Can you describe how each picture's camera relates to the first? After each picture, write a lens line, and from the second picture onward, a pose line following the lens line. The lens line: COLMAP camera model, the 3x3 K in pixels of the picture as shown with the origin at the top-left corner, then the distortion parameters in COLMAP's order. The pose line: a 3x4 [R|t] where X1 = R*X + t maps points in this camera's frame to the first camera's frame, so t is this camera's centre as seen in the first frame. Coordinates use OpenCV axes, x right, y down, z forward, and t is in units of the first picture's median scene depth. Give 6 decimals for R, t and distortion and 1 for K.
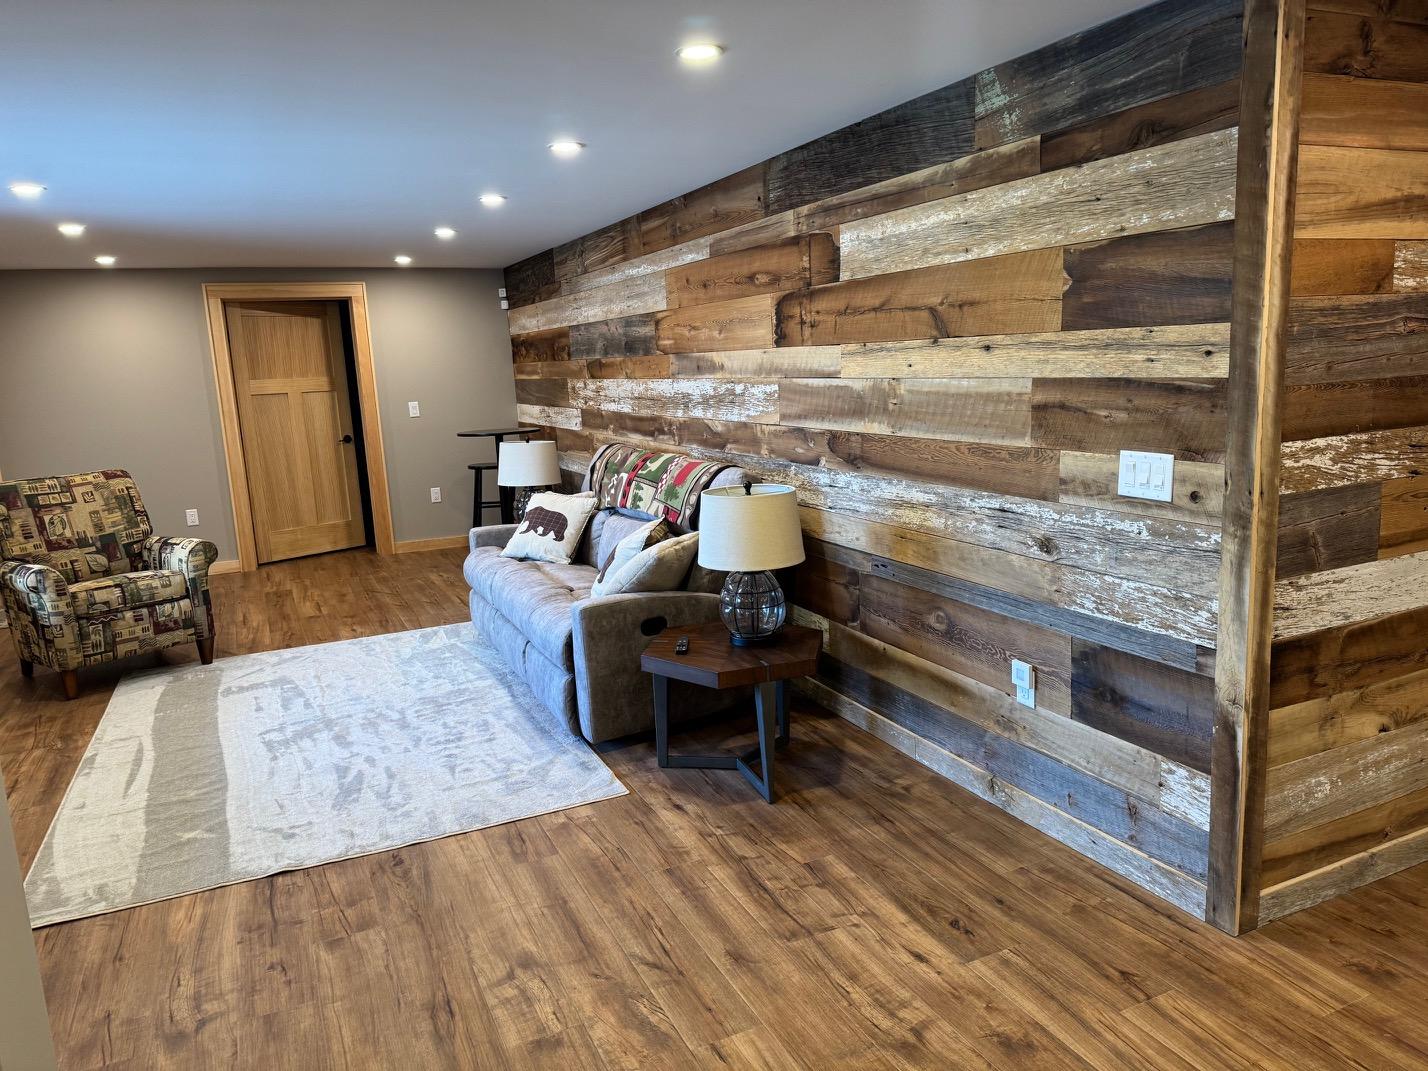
lens RADIAL K [[1044.6, 0, 722.3], [0, 1044.6, 539.1], [0, 0, 1]] dist [-0.003363, -0.003918]
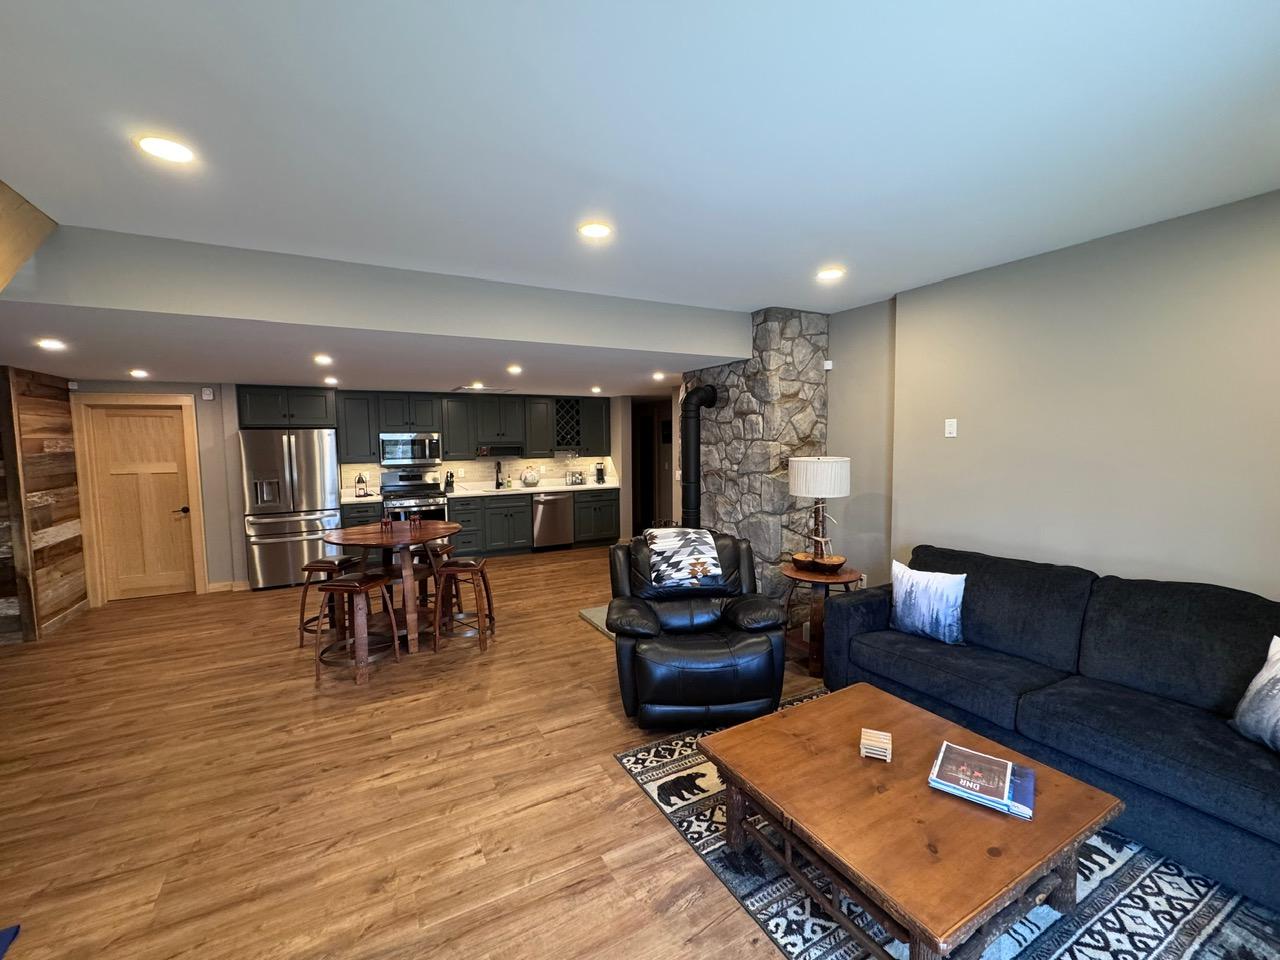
lens RADIAL K [[511.9, 0, 635.4], [0, 511.9, 474.0], [0, 0, 1]] dist [0.003741, 0.000255]
pose [[-0.066150, -0.021276, 0.997583, -1.287218], [0.207192, 0.977689, 0.034591, 0.202440], [-0.976061, 0.208980, -0.060266, -0.895326]]
